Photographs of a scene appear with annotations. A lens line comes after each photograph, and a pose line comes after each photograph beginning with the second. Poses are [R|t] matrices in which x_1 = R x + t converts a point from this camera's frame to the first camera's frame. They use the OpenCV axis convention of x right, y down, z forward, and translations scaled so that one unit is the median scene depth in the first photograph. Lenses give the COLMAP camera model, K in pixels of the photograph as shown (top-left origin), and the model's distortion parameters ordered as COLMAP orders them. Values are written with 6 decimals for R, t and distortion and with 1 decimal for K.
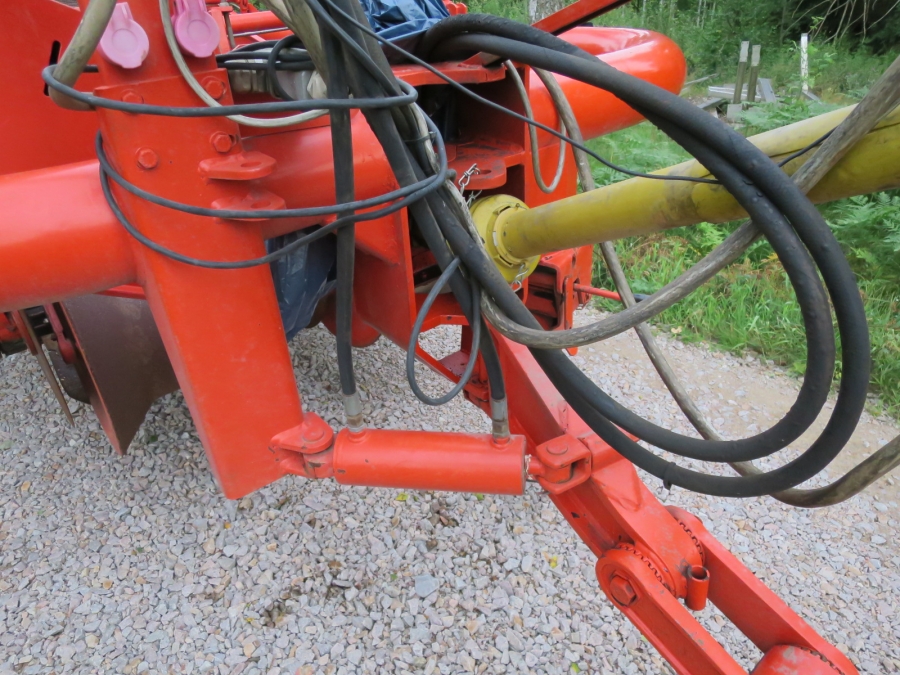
lens RADIAL K [[640.6, 0, 451.6], [0, 640.6, 331.7], [0, 0, 1]] dist [-0.057912, 0.012870]
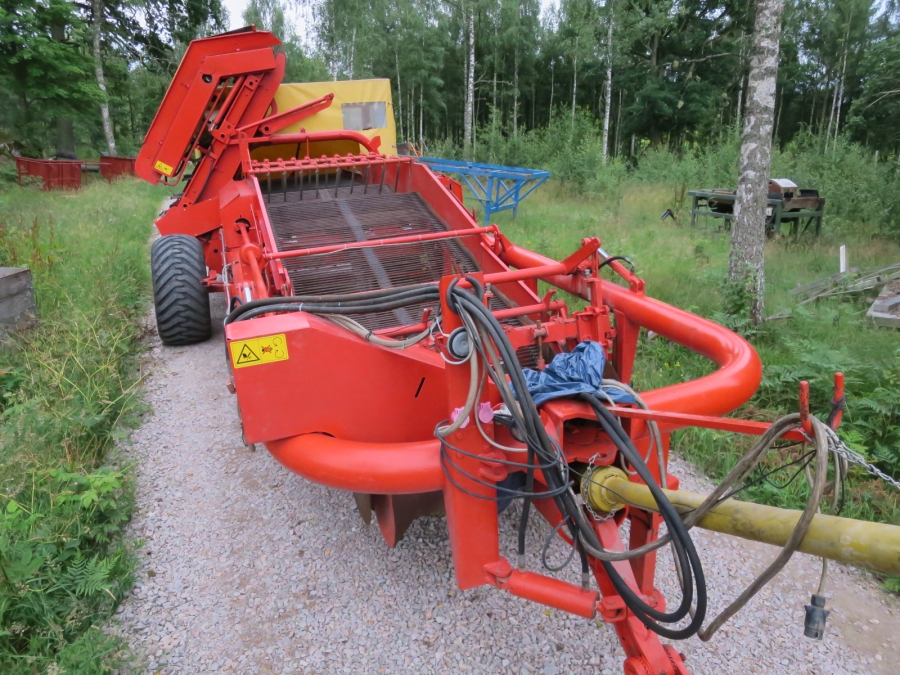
lens RADIAL K [[640.6, 0, 453.9], [0, 640.6, 337.0], [0, 0, 1]] dist [-0.057912, 0.012870]
pose [[0.941237, 0.120383, -0.315564, 0.125482], [-0.169050, 0.976782, -0.131601, -0.173172], [0.292395, 0.177214, 0.939734, -0.709749]]
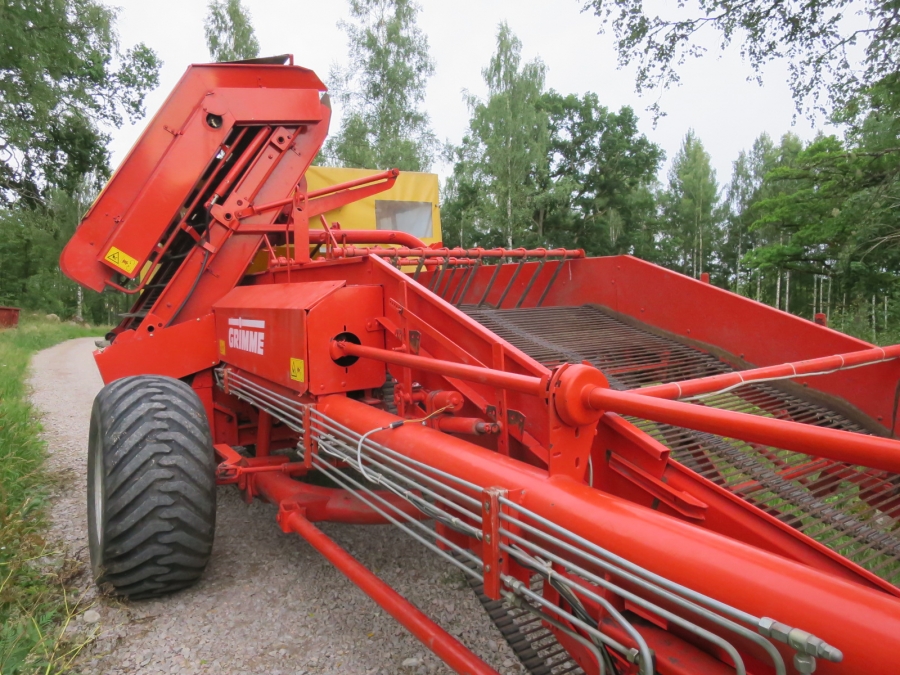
lens RADIAL K [[640.6, 0, 450.4], [0, 640.6, 334.3], [0, 0, 1]] dist [-0.057912, 0.012870]
pose [[0.988302, 0.042596, -0.146438, -1.542383], [-0.099511, 0.907743, -0.407553, -0.404269], [0.115568, 0.417358, 0.901364, 0.574559]]
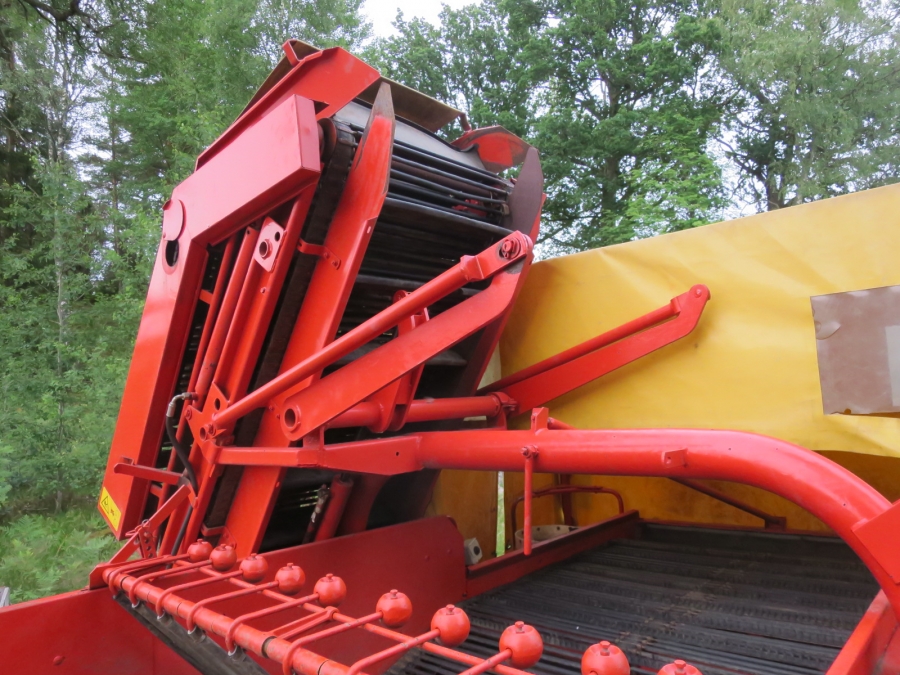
lens RADIAL K [[640.6, 0, 452.9], [0, 640.6, 342.3], [0, 0, 1]] dist [-0.057912, 0.012870]
pose [[0.138677, -0.030772, -0.989859, -1.538080], [-0.439047, 0.894015, -0.089302, -2.038071], [0.887697, 0.446979, 0.110469, 2.768058]]
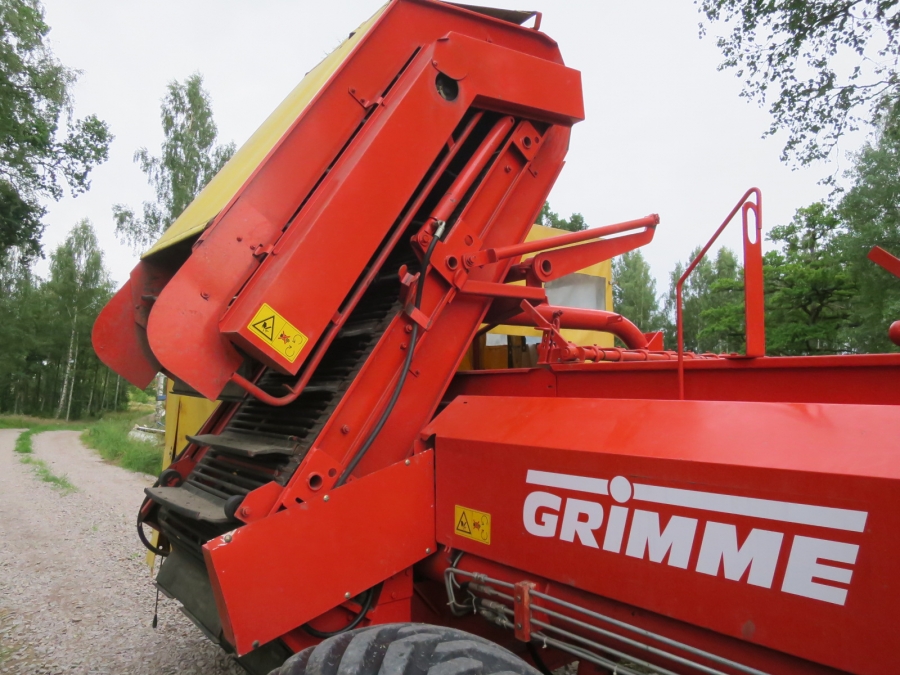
lens RADIAL K [[640.6, 0, 448.5], [0, 640.6, 335.6], [0, 0, 1]] dist [-0.057912, 0.012870]
pose [[0.997324, 0.060024, -0.041741, -2.744989], [-0.073090, 0.832134, -0.549737, -0.894208], [0.001737, 0.551317, 0.834294, 1.501878]]
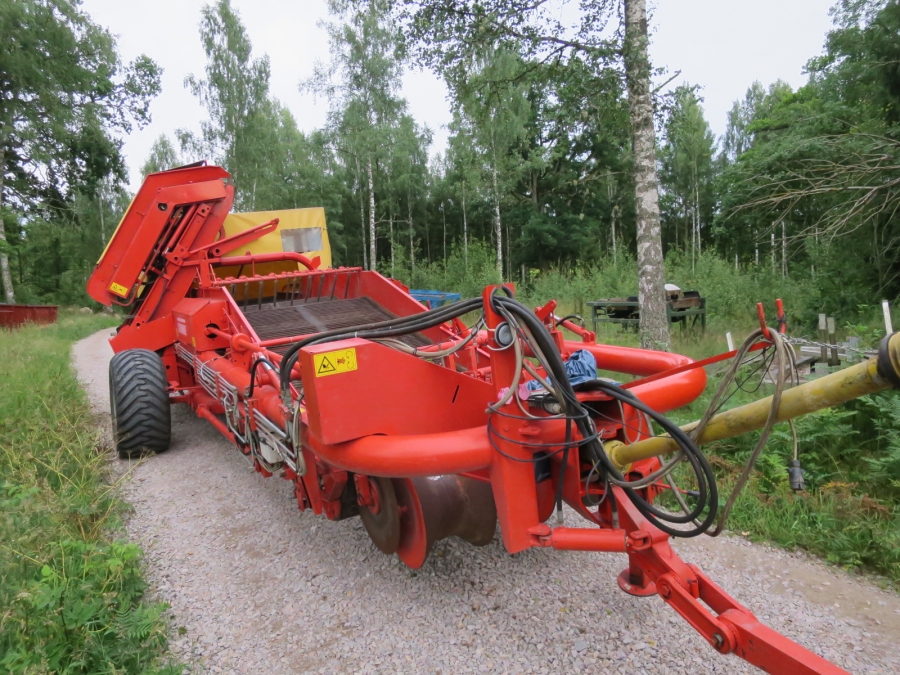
lens RADIAL K [[640.6, 0, 455.0], [0, 640.6, 334.9], [0, 0, 1]] dist [-0.057912, 0.012870]
pose [[0.983140, -0.010684, -0.182542, -0.051484], [-0.055424, 0.933920, -0.353161, 0.208558], [0.174252, 0.357324, 0.917582, -1.024371]]
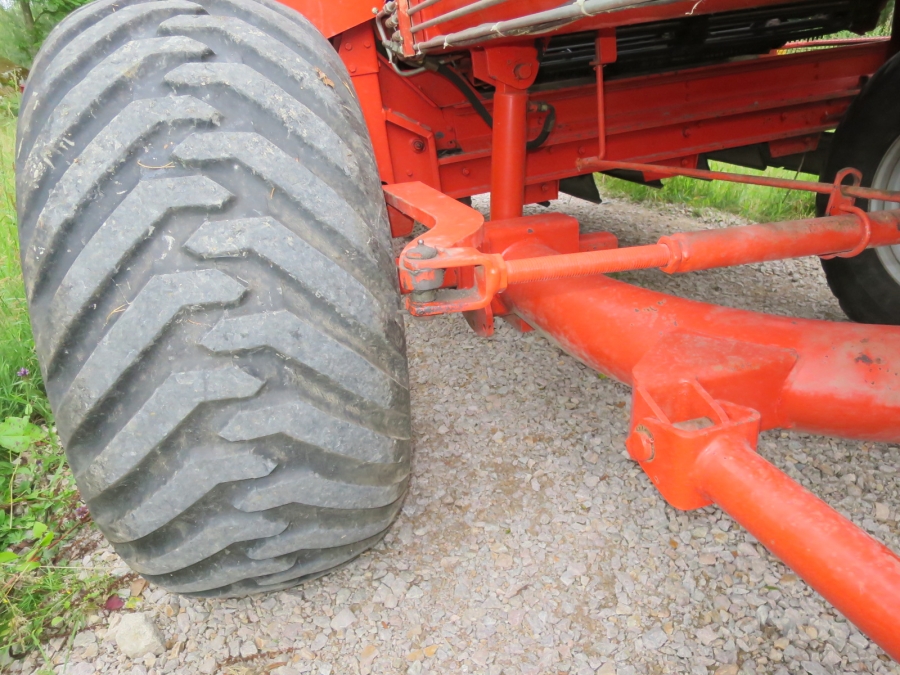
lens RADIAL K [[640.6, 0, 450.0], [0, 640.6, 338.8], [0, 0, 1]] dist [-0.057912, 0.012870]
pose [[0.914348, 0.117677, -0.387453, -2.213333], [-0.136490, 0.990413, -0.021295, -0.662097], [0.381233, 0.072354, 0.921643, 1.848649]]
